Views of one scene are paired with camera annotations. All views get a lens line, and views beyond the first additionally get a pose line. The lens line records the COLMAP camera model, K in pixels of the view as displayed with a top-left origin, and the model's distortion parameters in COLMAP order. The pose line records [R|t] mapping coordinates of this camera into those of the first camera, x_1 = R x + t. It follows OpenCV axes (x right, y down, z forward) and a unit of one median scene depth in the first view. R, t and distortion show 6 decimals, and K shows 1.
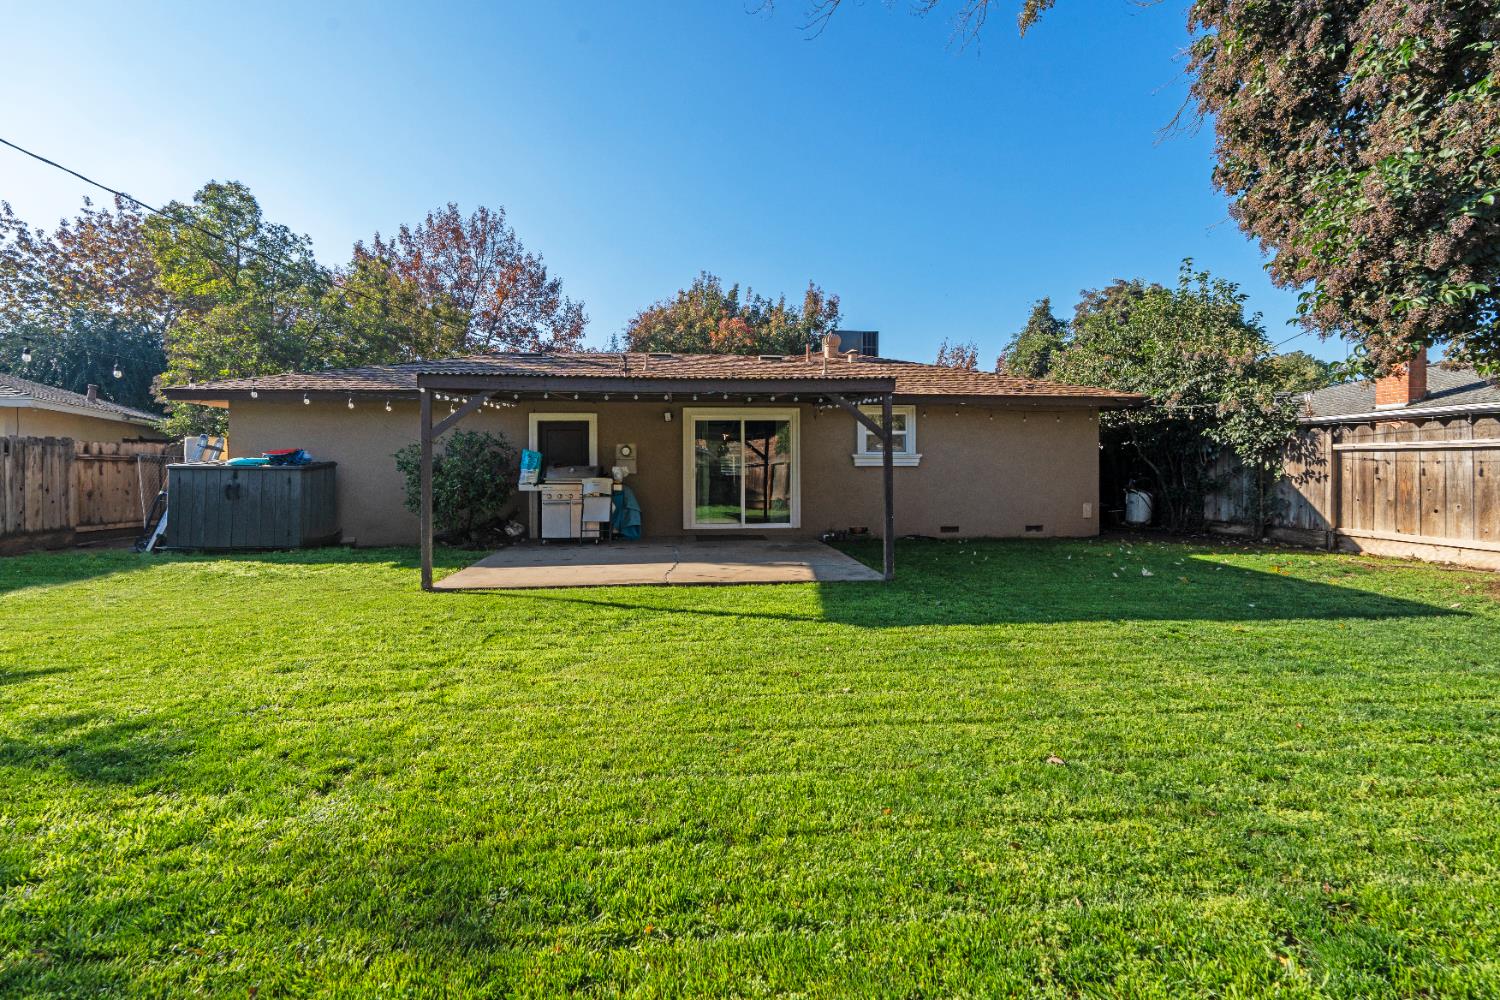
lens RADIAL K [[656.3, 0, 750.0], [0, 656.3, 500.0], [0, 0, 1]] dist [0.000854, 0.000043]
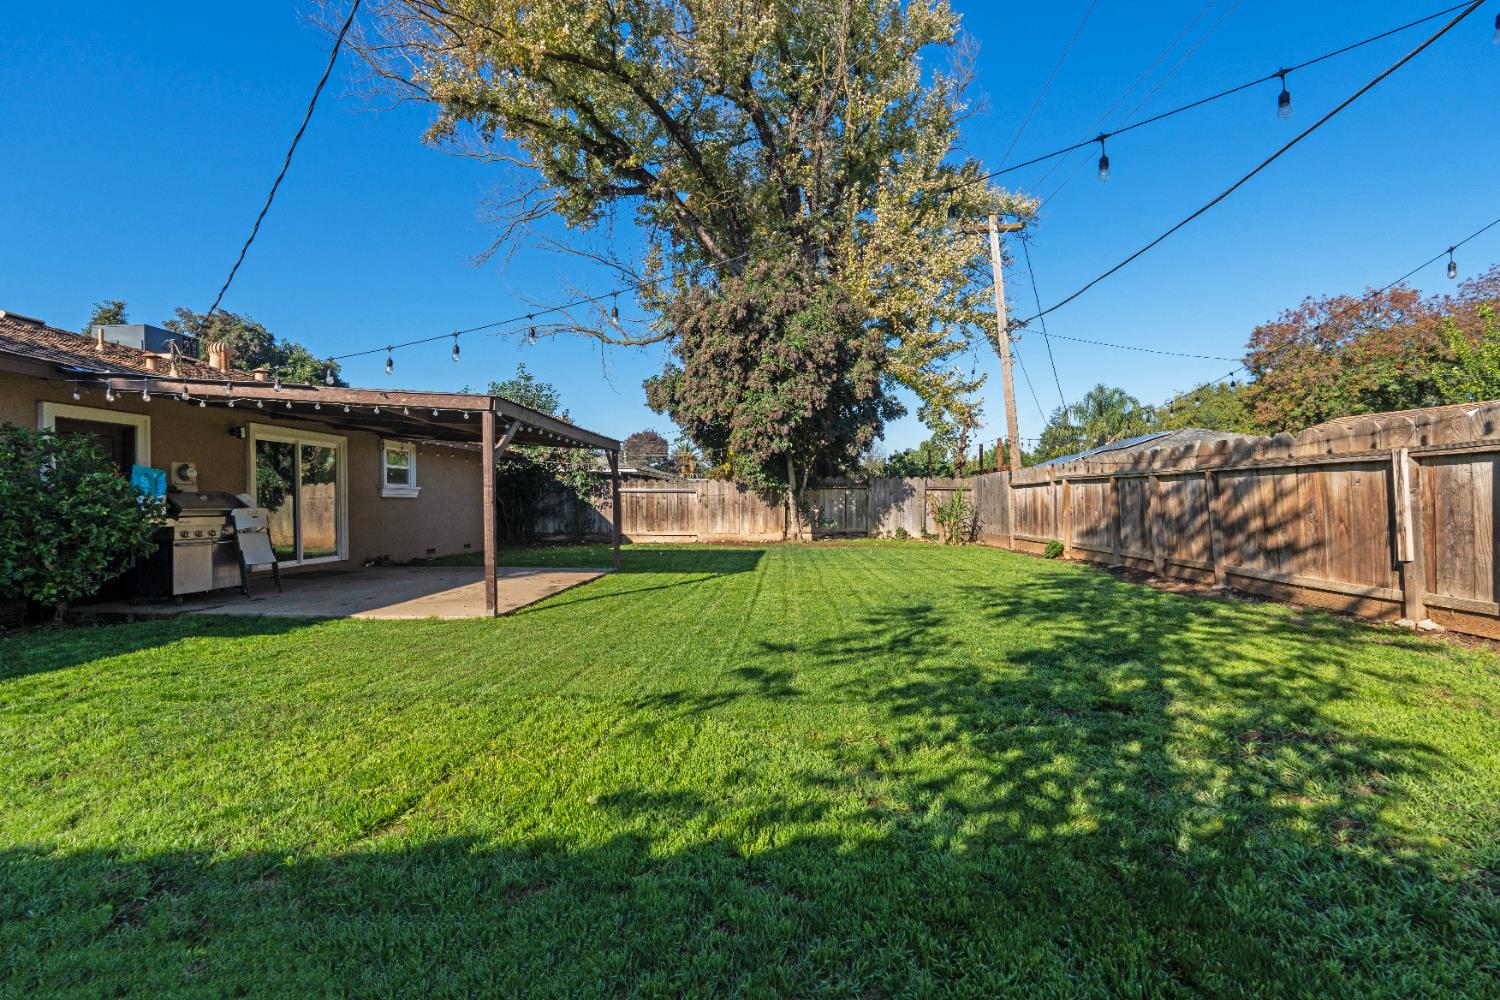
lens RADIAL K [[656.3, 0, 750.0], [0, 656.3, 500.0], [0, 0, 1]] dist [0.000854, 0.000043]
pose [[0.166236, 0.006293, 0.986066, -0.899136], [0.049679, 0.998656, -0.014748, -0.002218], [-0.984834, 0.051439, 0.165700, 0.283957]]
